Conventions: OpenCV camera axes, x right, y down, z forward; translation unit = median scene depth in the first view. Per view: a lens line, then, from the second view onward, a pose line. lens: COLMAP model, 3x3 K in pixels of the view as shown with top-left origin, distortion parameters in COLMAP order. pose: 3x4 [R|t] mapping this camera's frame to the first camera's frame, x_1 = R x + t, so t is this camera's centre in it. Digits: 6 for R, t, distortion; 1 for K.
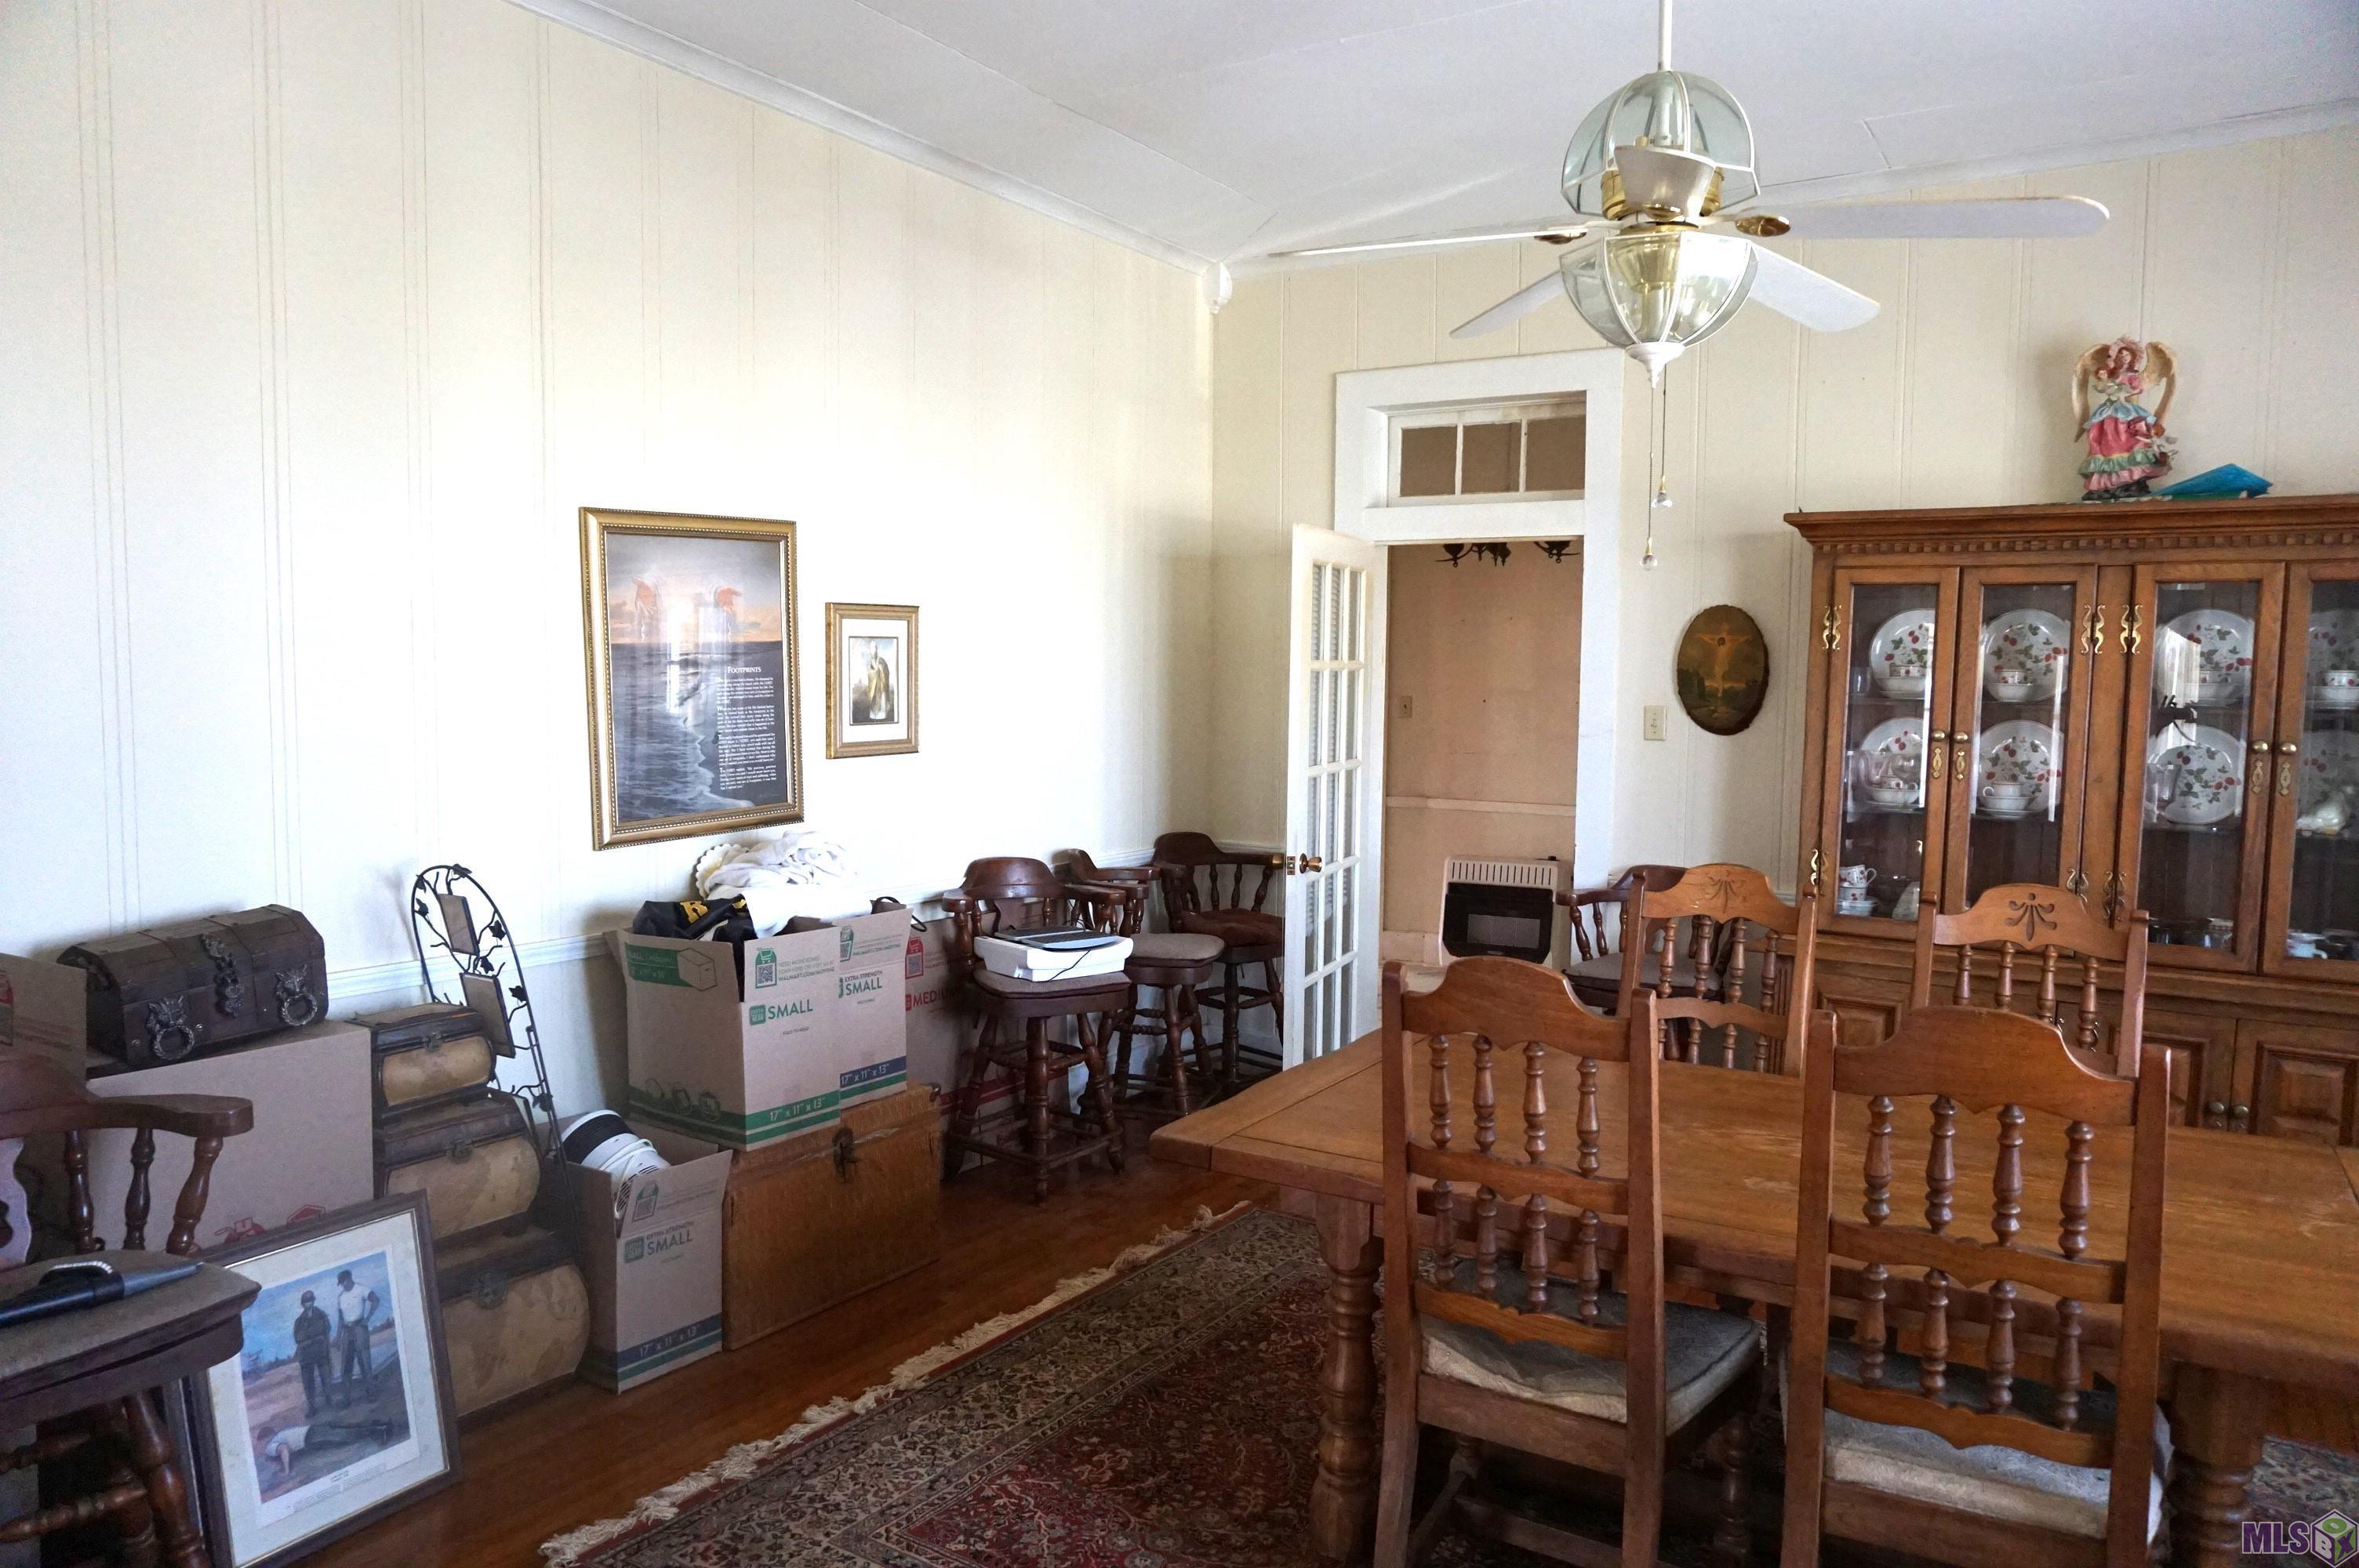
lens RADIAL K [[1612.2, 0, 1168.3], [0, 1612.2, 777.1], [0, 0, 1]] dist [-0.046714, 0.006297]
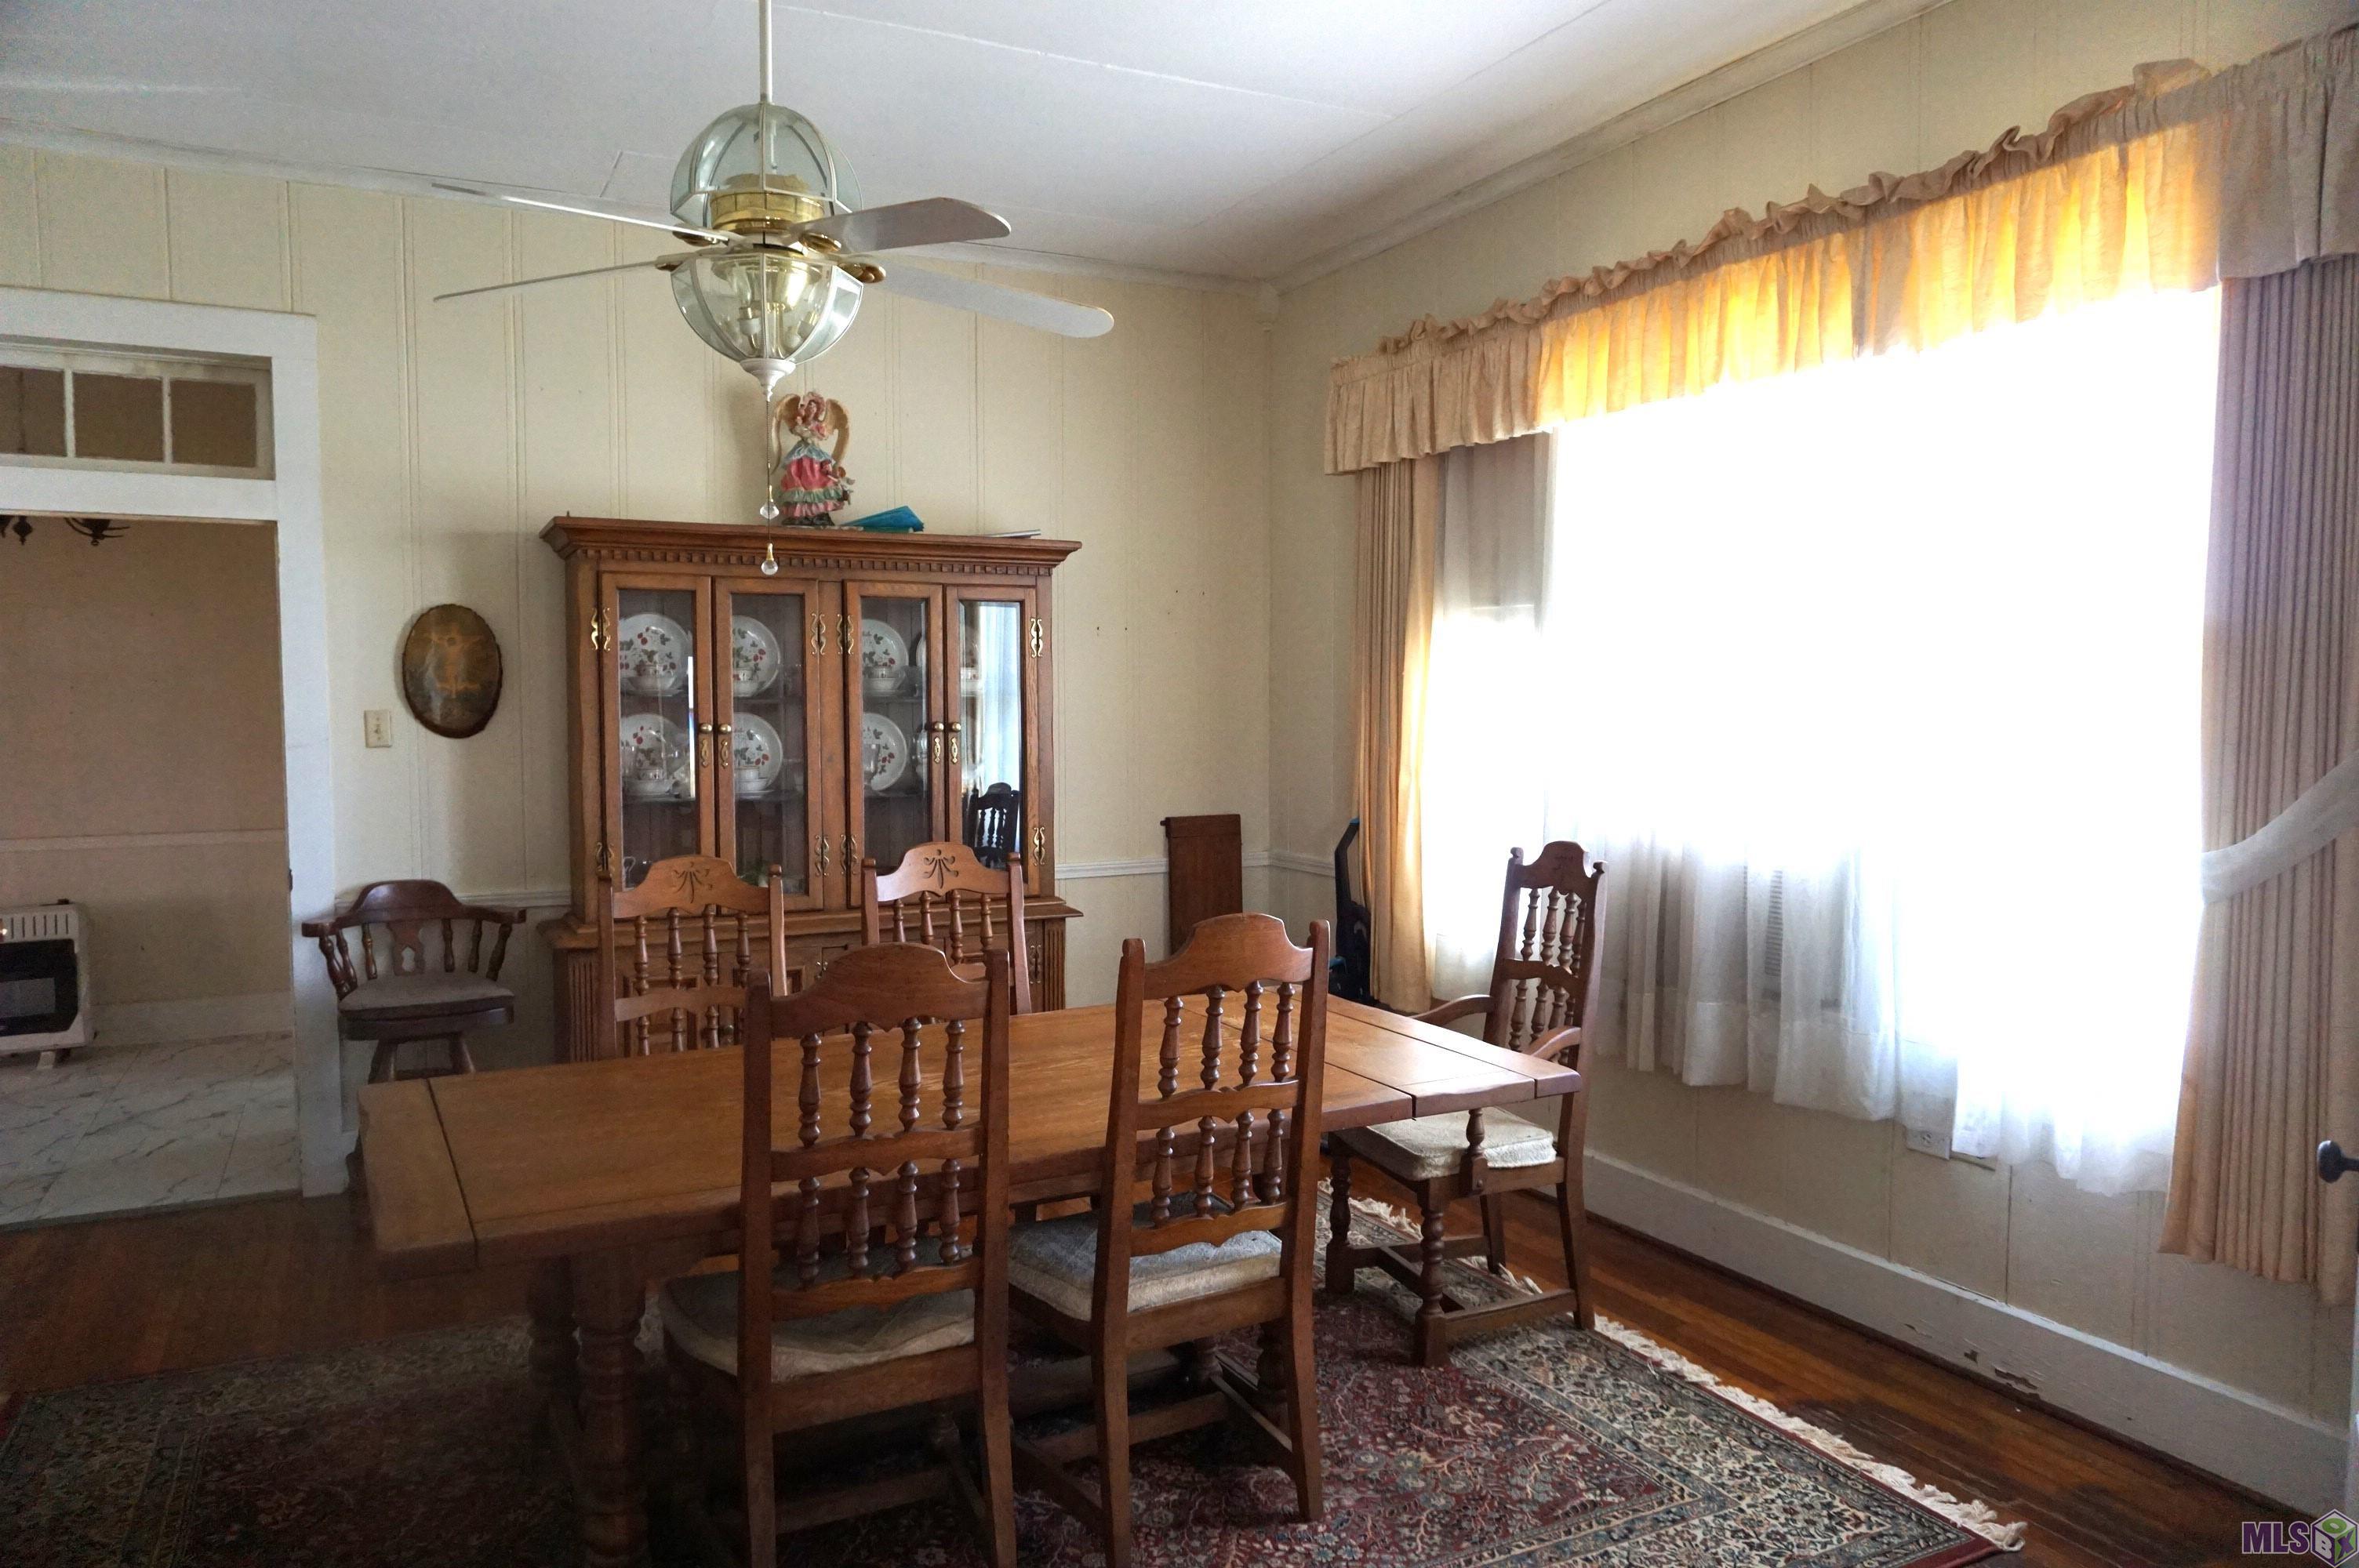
lens RADIAL K [[1612.2, 0, 1168.3], [0, 1612.2, 777.1], [0, 0, 1]] dist [-0.046714, 0.006297]
pose [[0.470507, -0.061070, 0.880280, -0.360246], [0.062084, 0.997421, 0.036013, -0.012704], [-0.880209, 0.037707, 0.473085, 0.194998]]
